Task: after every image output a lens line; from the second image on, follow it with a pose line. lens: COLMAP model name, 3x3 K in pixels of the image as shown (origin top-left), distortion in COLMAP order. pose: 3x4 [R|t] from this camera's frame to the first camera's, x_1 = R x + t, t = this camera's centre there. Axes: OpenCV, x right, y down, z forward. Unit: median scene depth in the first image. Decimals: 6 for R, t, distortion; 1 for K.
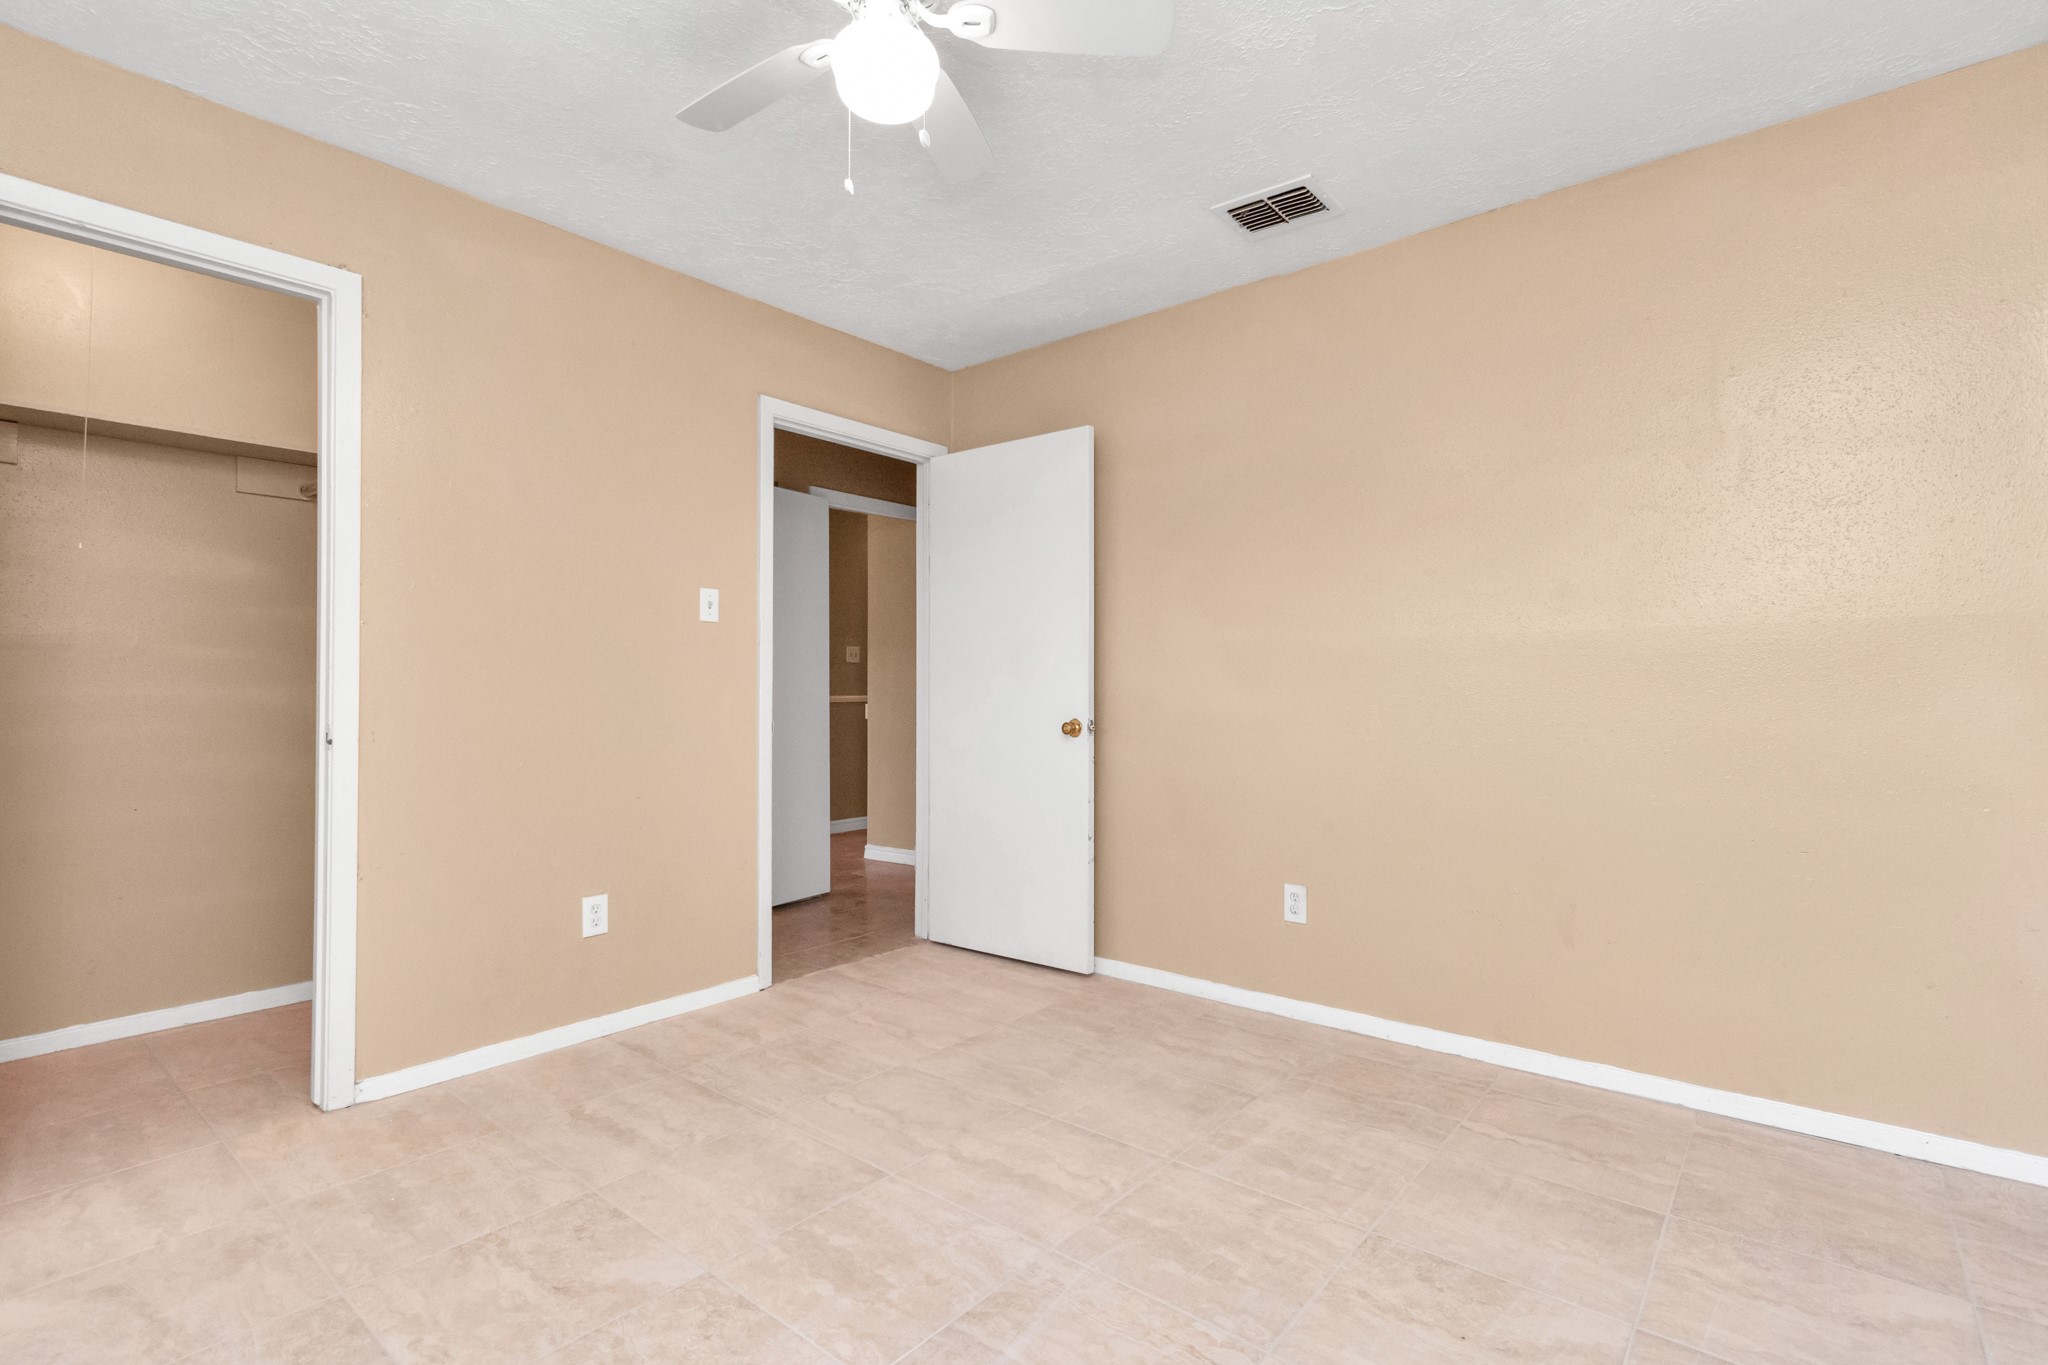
lens RADIAL K [[942.6, 0, 1022.1], [0, 942.6, 685.6], [0, 0, 1]] dist [0.000977, -0.000258]
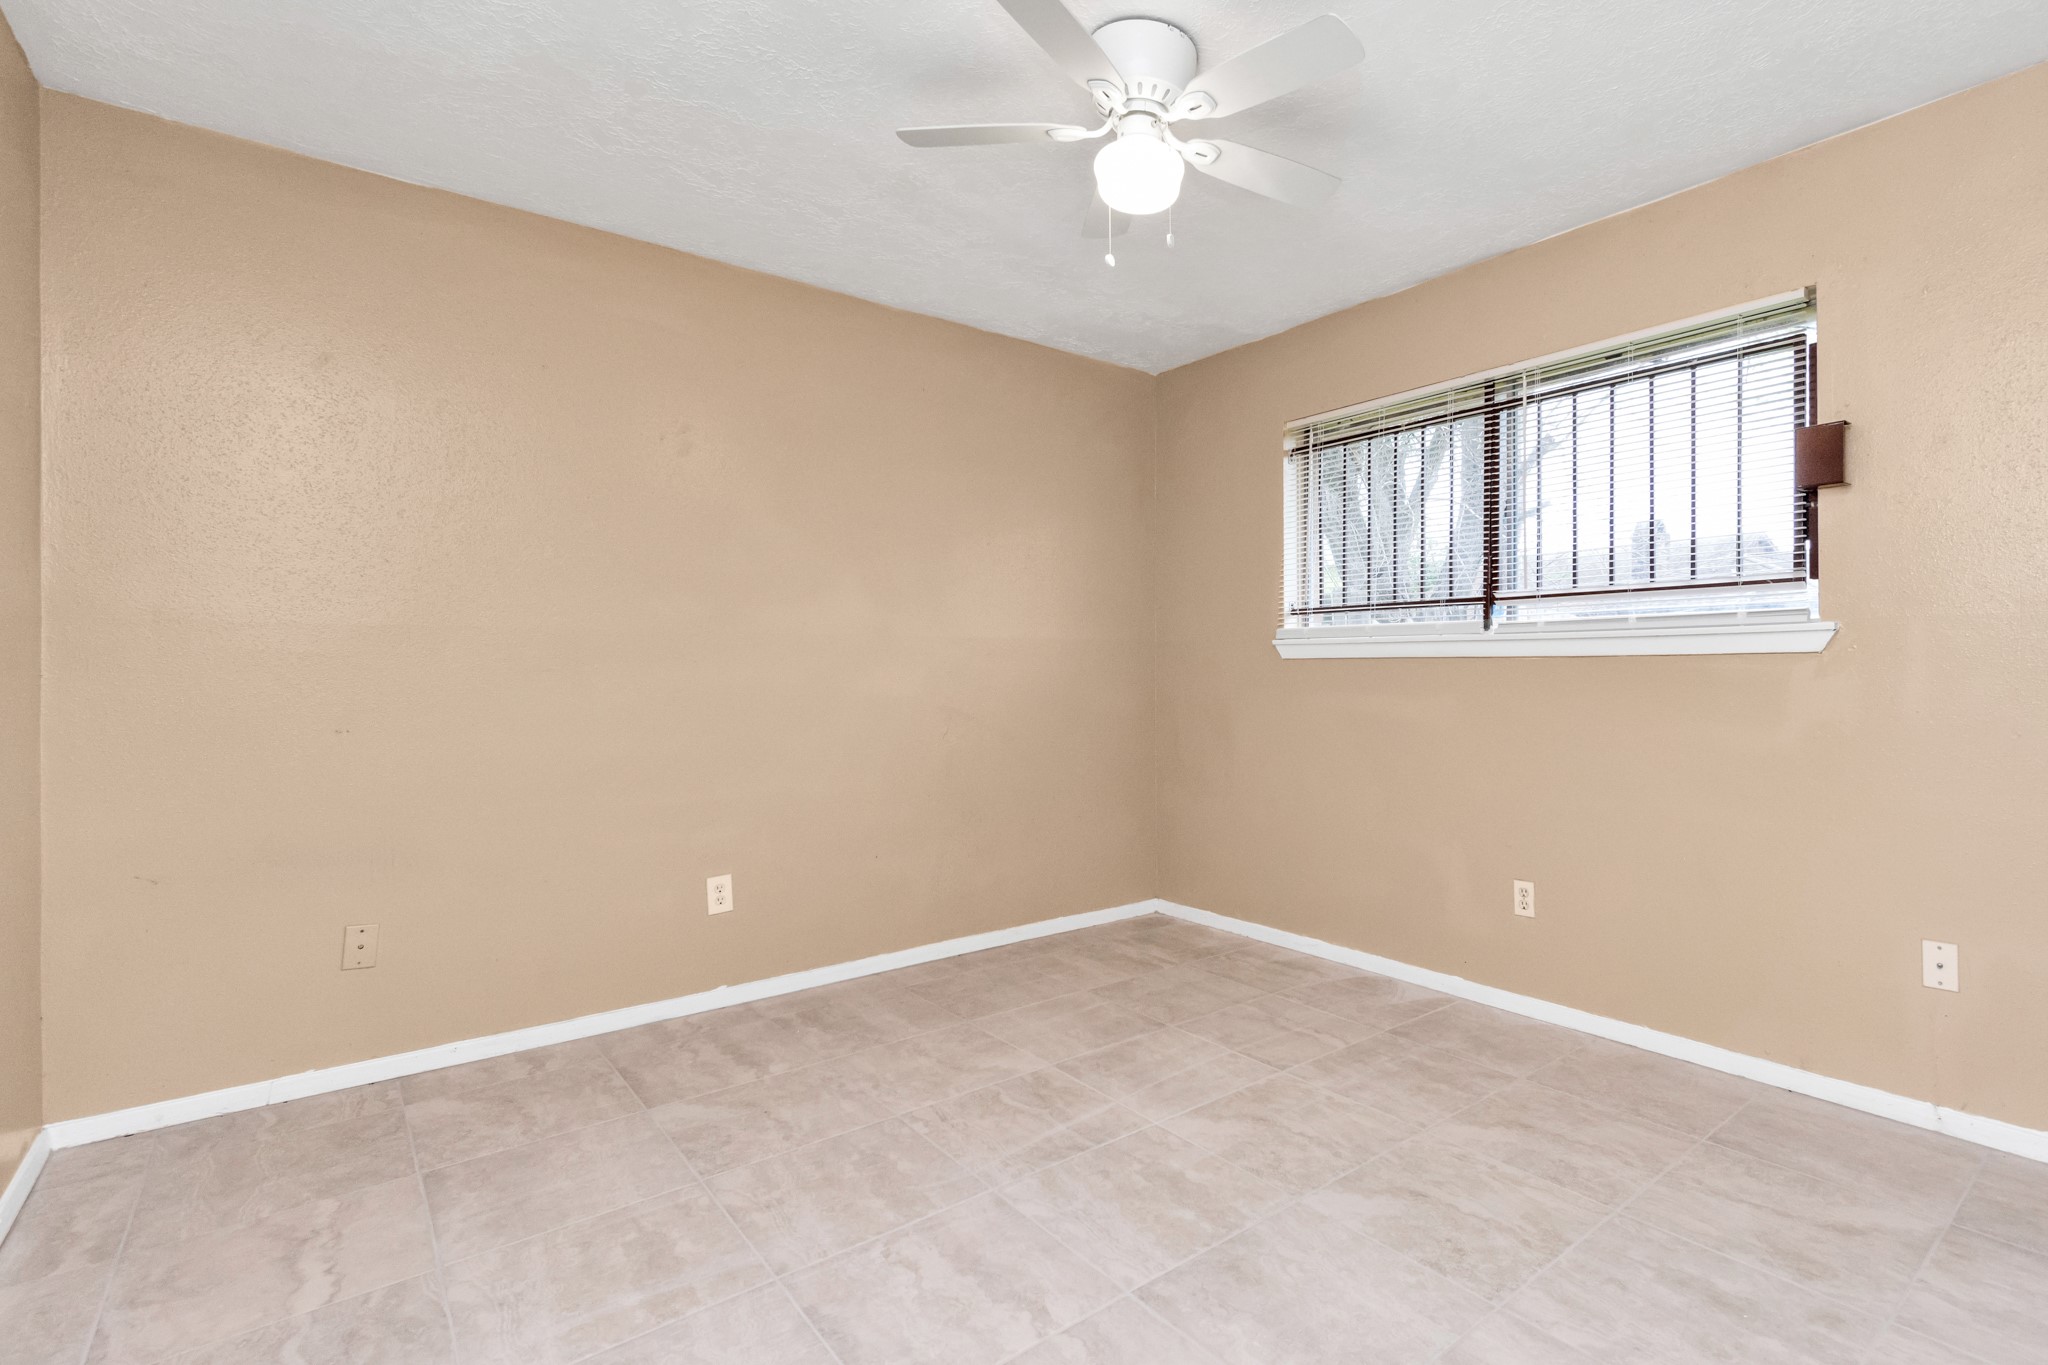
lens RADIAL K [[942.6, 0, 1022.1], [0, 942.6, 685.6], [0, 0, 1]] dist [0.000977, -0.000258]
pose [[-0.954999, 0.001988, 0.296604, -0.323668], [0.004037, 0.999972, 0.006297, -0.001636], [-0.296583, 0.007211, -0.954980, 1.991160]]
